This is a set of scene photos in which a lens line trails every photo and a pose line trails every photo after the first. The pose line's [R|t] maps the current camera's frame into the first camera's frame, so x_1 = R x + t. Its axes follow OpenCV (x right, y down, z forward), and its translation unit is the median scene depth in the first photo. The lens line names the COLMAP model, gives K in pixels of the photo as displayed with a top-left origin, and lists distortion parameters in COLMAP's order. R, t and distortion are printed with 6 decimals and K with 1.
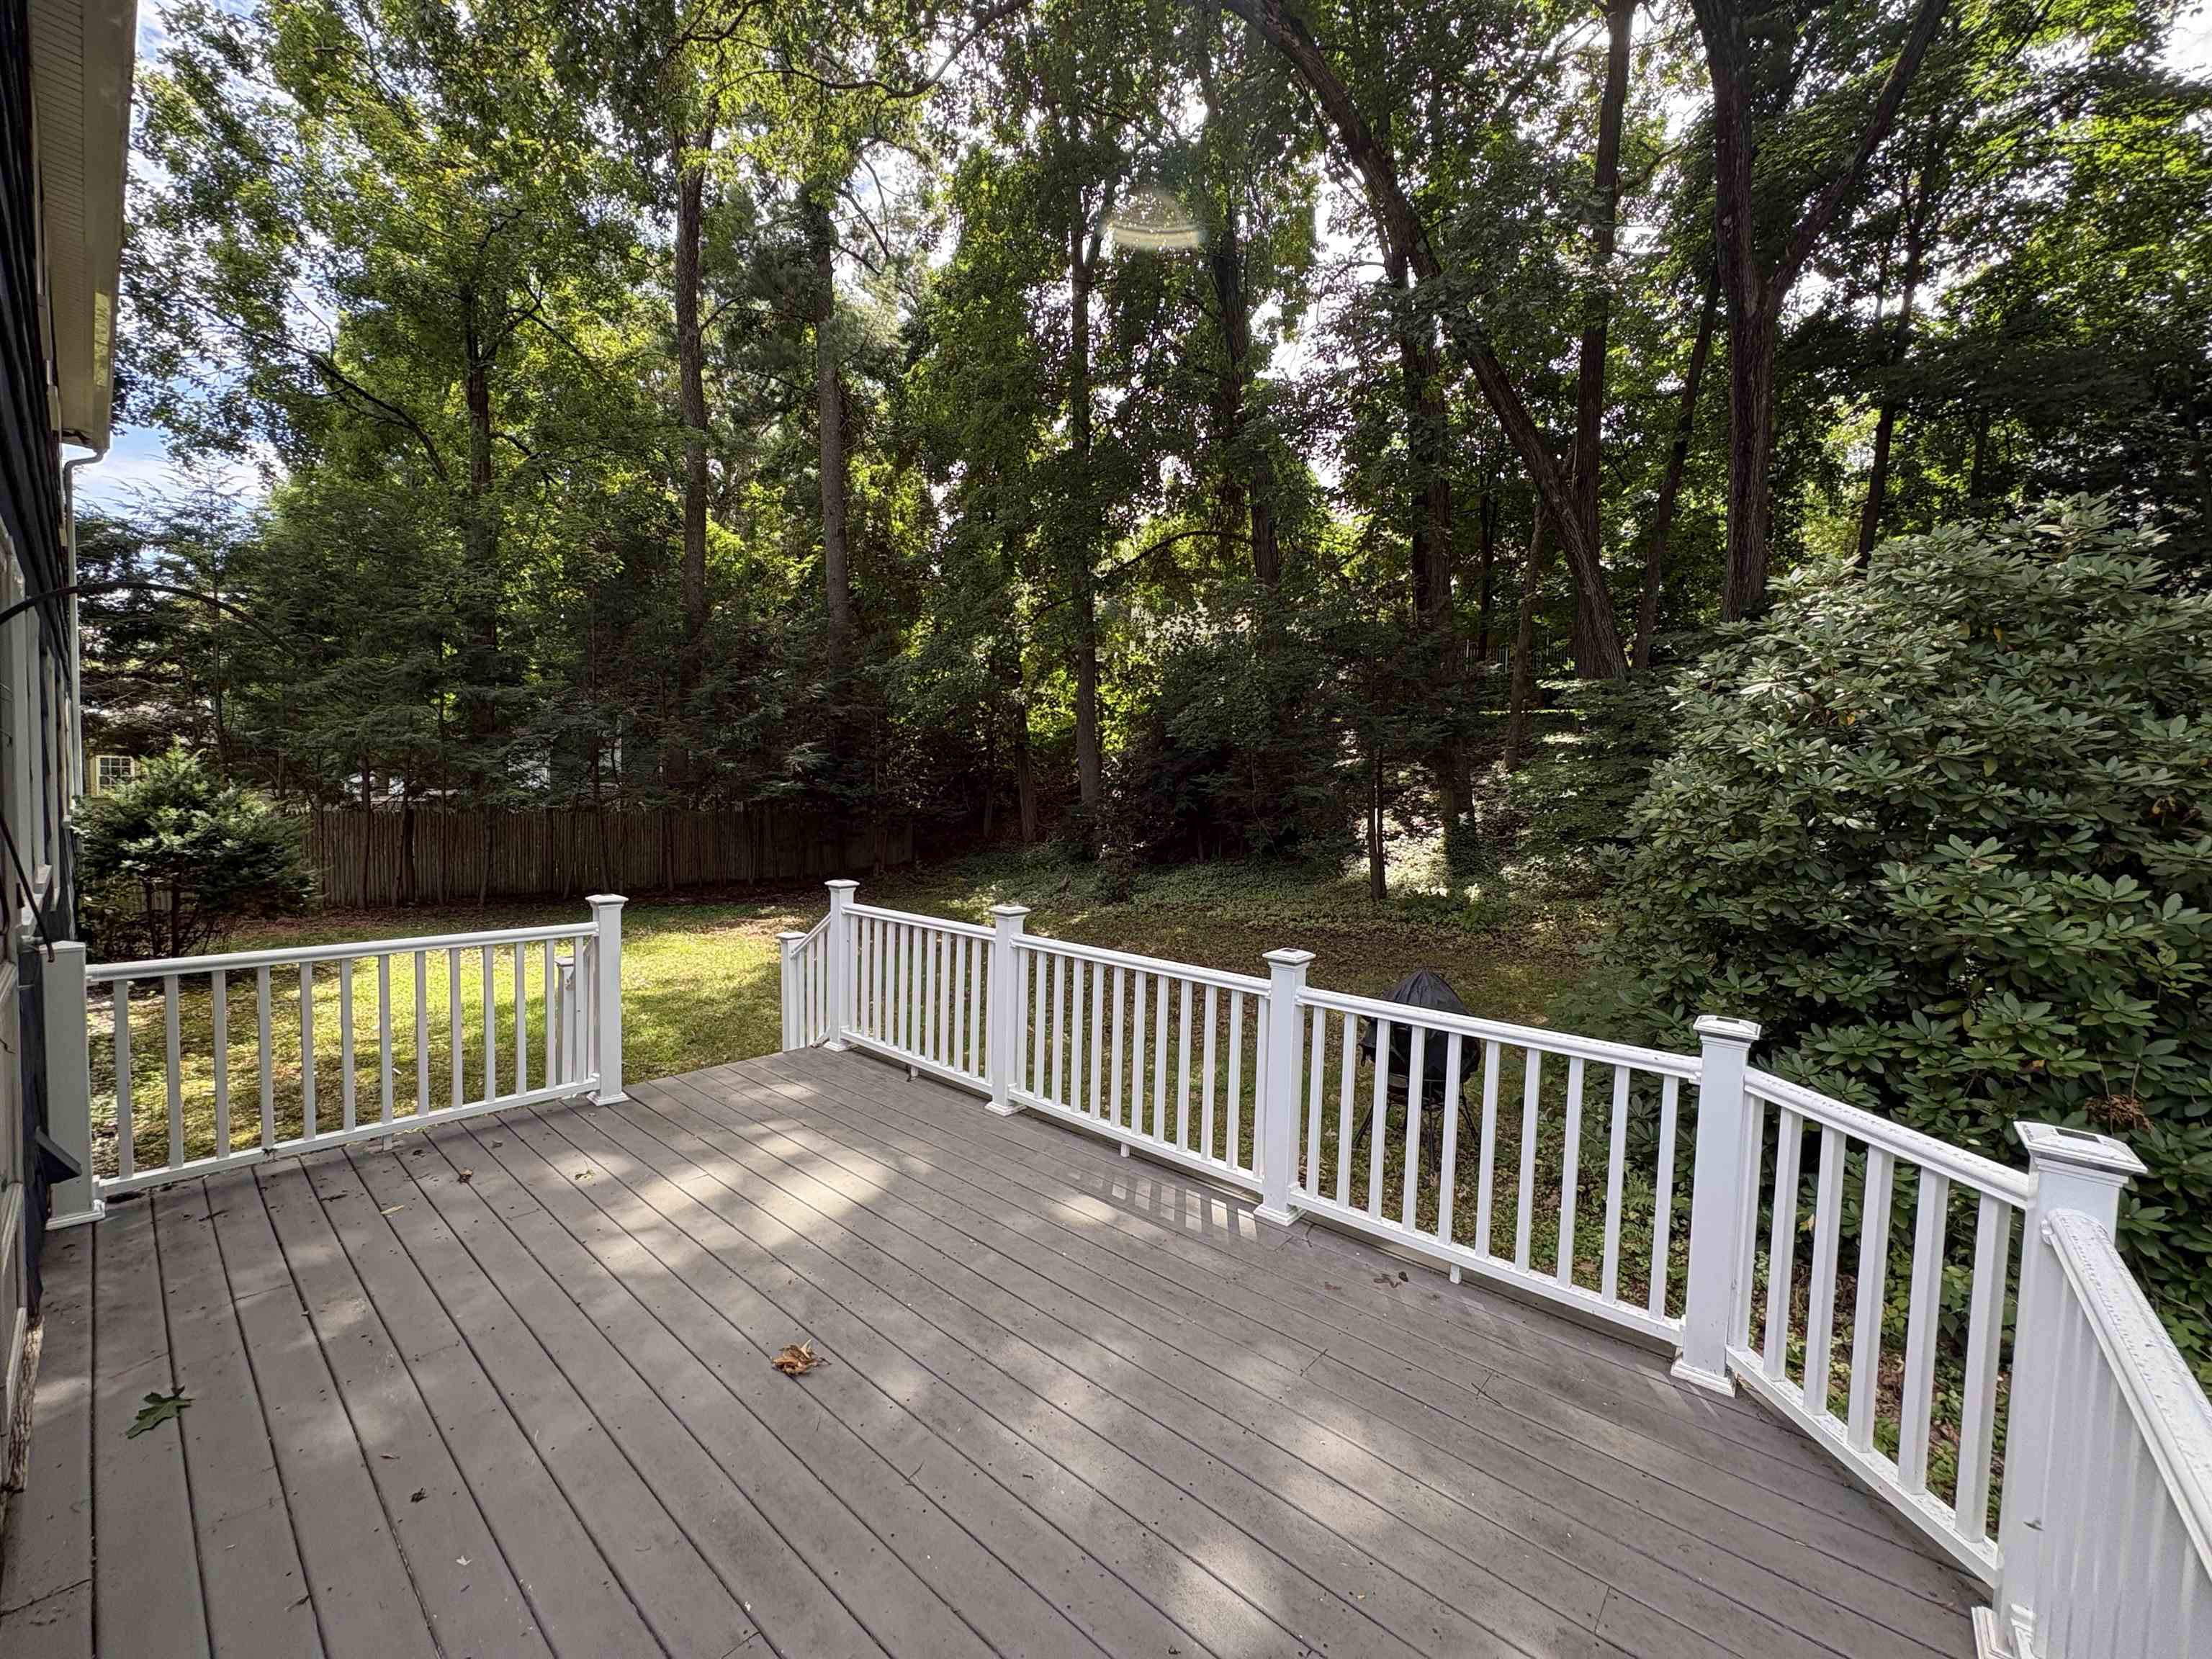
lens RADIAL K [[881.5, 0, 1106.0], [0, 881.5, 829.5], [0, 0, 1]] dist [-0.000128, 0.000266]
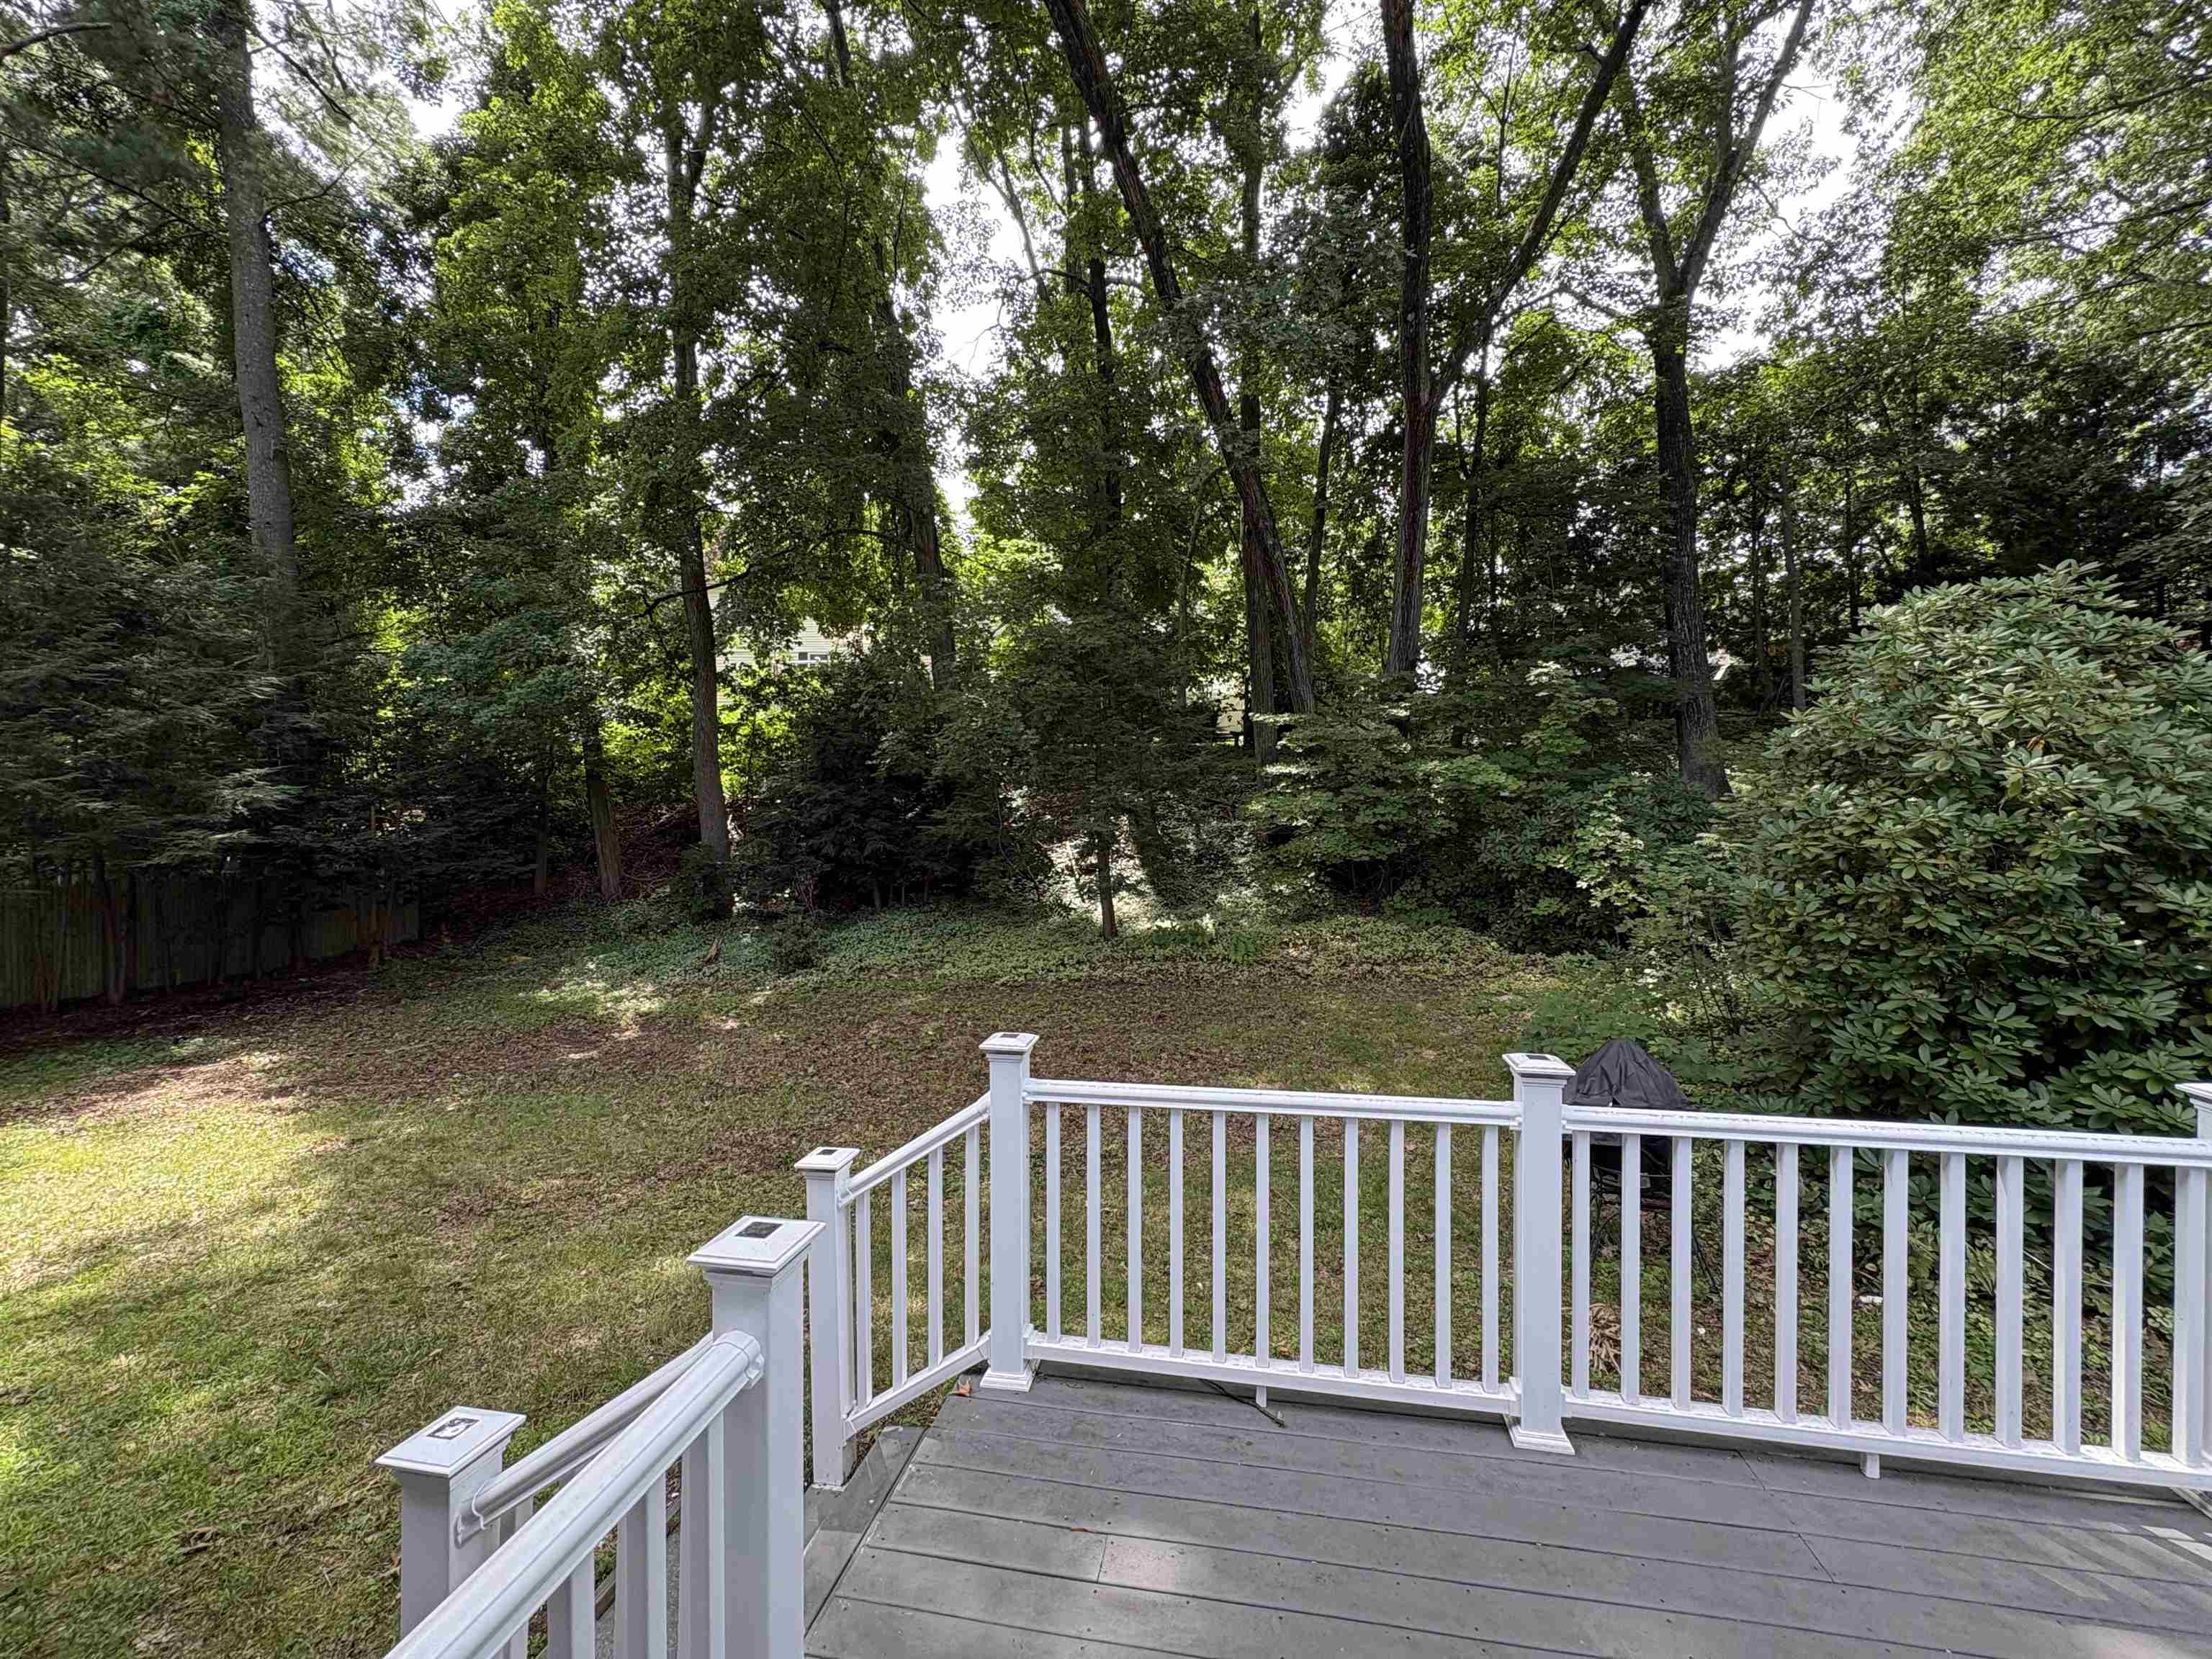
lens RADIAL K [[881.5, 0, 1106.0], [0, 881.5, 829.5], [0, 0, 1]] dist [-0.000128, 0.000266]
pose [[0.861326, -0.039407, 0.506522, -0.140943], [0.050532, 0.998689, -0.008232, -0.023321], [-0.505533, 0.032686, 0.862188, 0.141430]]
